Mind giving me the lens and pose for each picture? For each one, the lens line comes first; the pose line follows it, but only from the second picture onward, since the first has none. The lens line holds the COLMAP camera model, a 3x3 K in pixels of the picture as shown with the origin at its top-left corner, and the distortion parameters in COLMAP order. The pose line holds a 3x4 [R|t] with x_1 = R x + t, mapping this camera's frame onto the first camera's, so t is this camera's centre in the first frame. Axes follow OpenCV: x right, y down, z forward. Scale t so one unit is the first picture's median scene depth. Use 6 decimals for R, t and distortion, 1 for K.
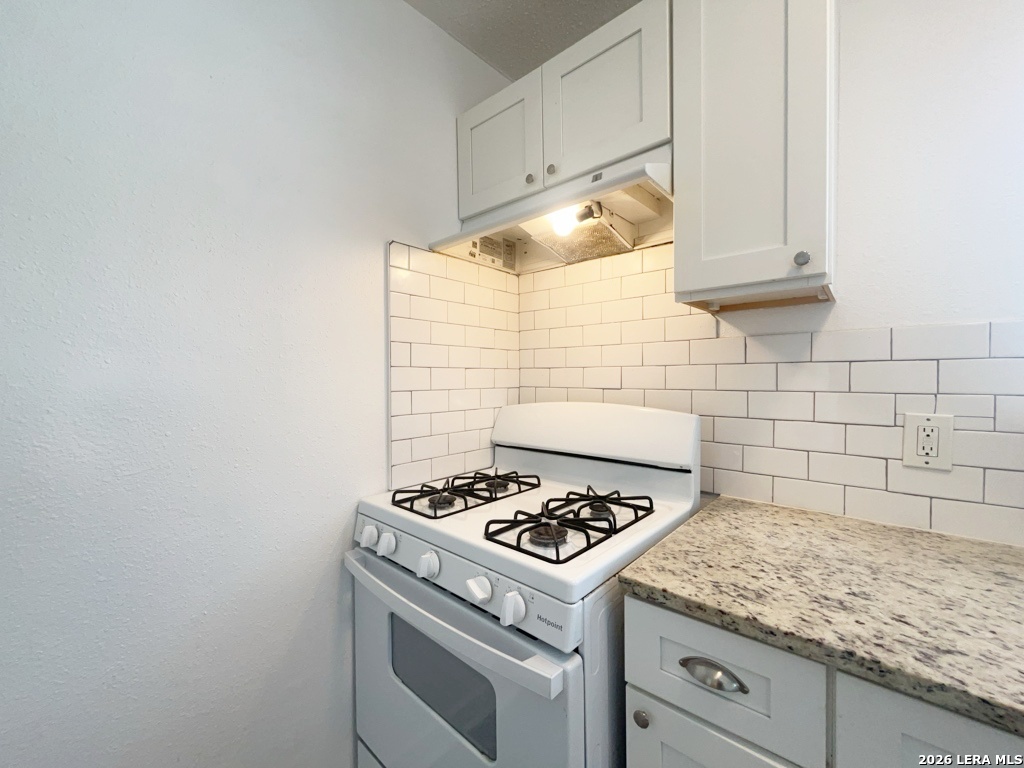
lens RADIAL K [[412.1, 0, 514.5], [0, 412.1, 384.9], [0, 0, 1]] dist [-0.003039, -0.000306]
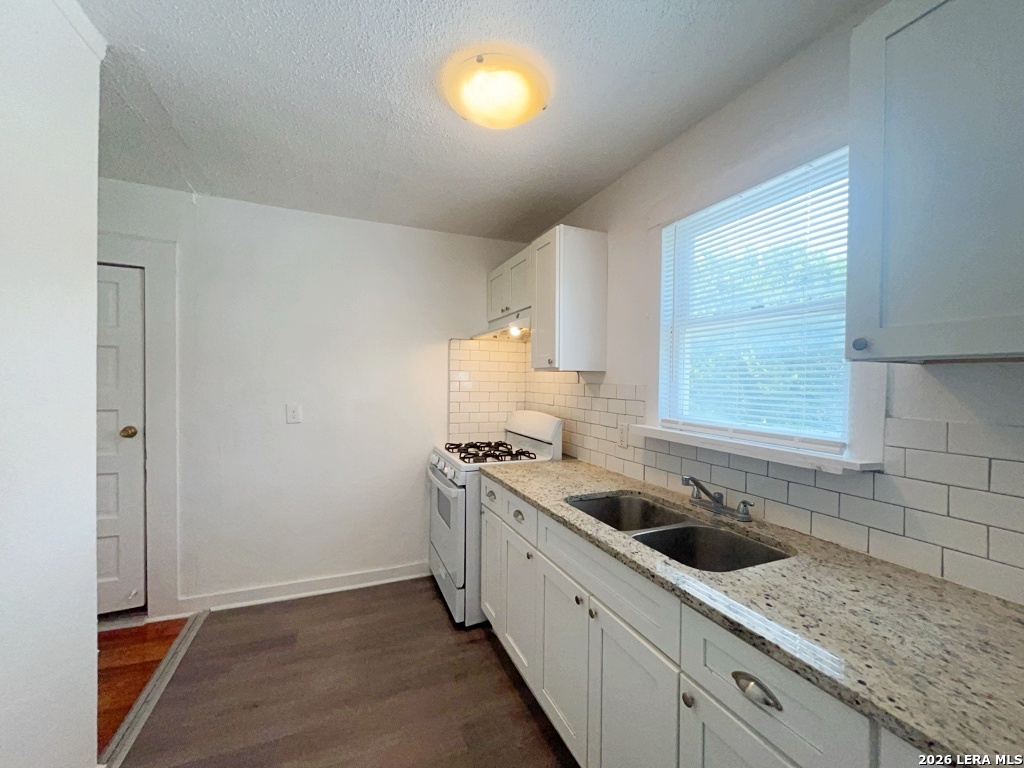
lens RADIAL K [[412.1, 0, 514.5], [0, 412.1, 384.9], [0, 0, 1]] dist [-0.003039, -0.000306]
pose [[0.907092, 0.024549, -0.420216, 1.109731], [-0.028004, 0.999606, -0.002055, -0.096292], [0.420000, 0.013632, 0.907422, -1.067978]]
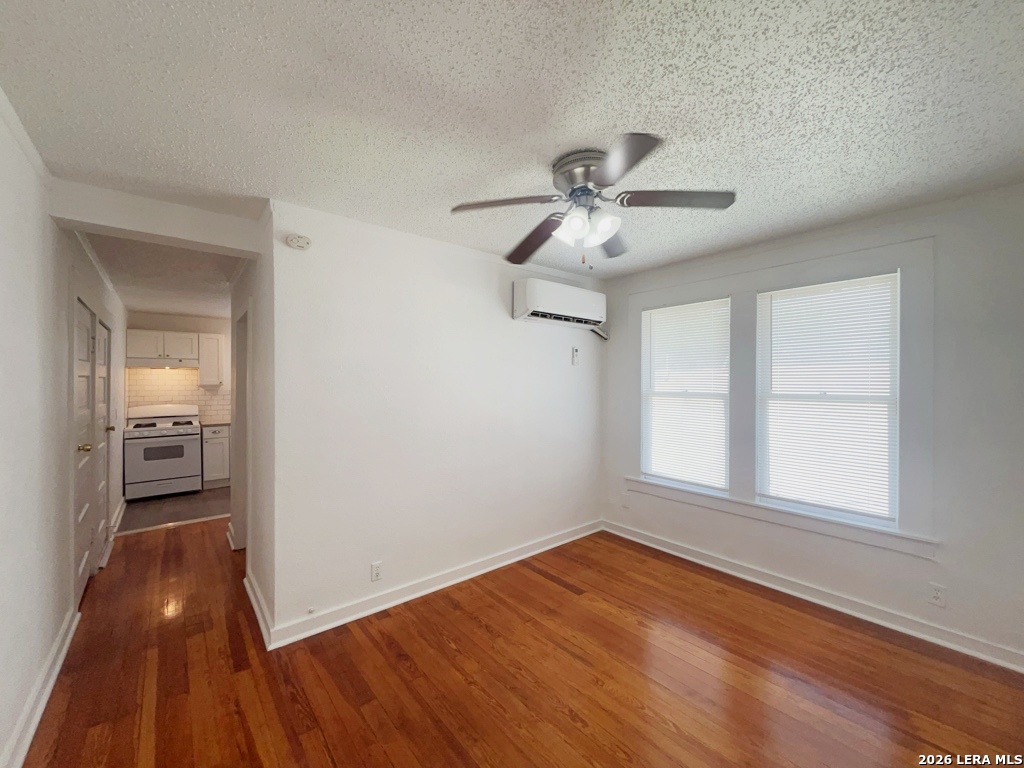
lens RADIAL K [[412.1, 0, 514.5], [0, 412.1, 384.9], [0, 0, 1]] dist [-0.003039, -0.000306]
pose [[0.149229, 0.001344, 0.988802, -4.069516], [0.018795, 0.999815, -0.004196, -0.087005], [-0.988624, 0.019211, 0.149176, -3.727825]]
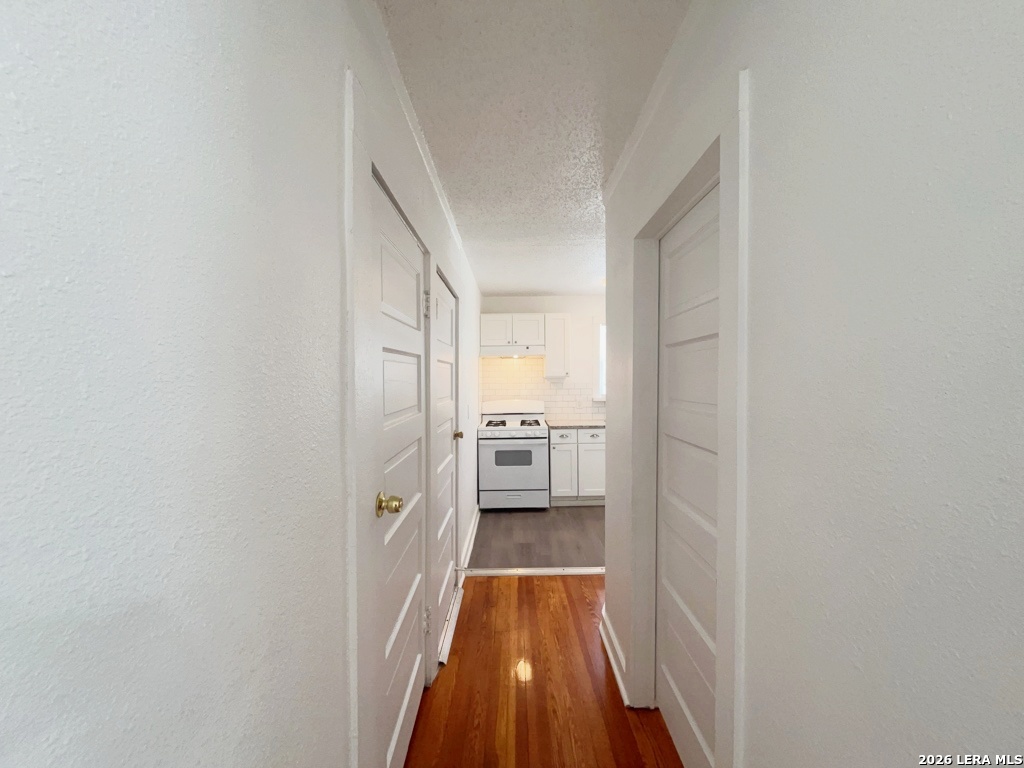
lens RADIAL K [[412.1, 0, 514.5], [0, 412.1, 384.9], [0, 0, 1]] dist [-0.003039, -0.000306]
pose [[0.746490, -0.009672, 0.665327, -2.642496], [0.016243, 0.999861, -0.003690, -0.085978], [-0.665199, 0.013561, 0.746543, -2.031877]]
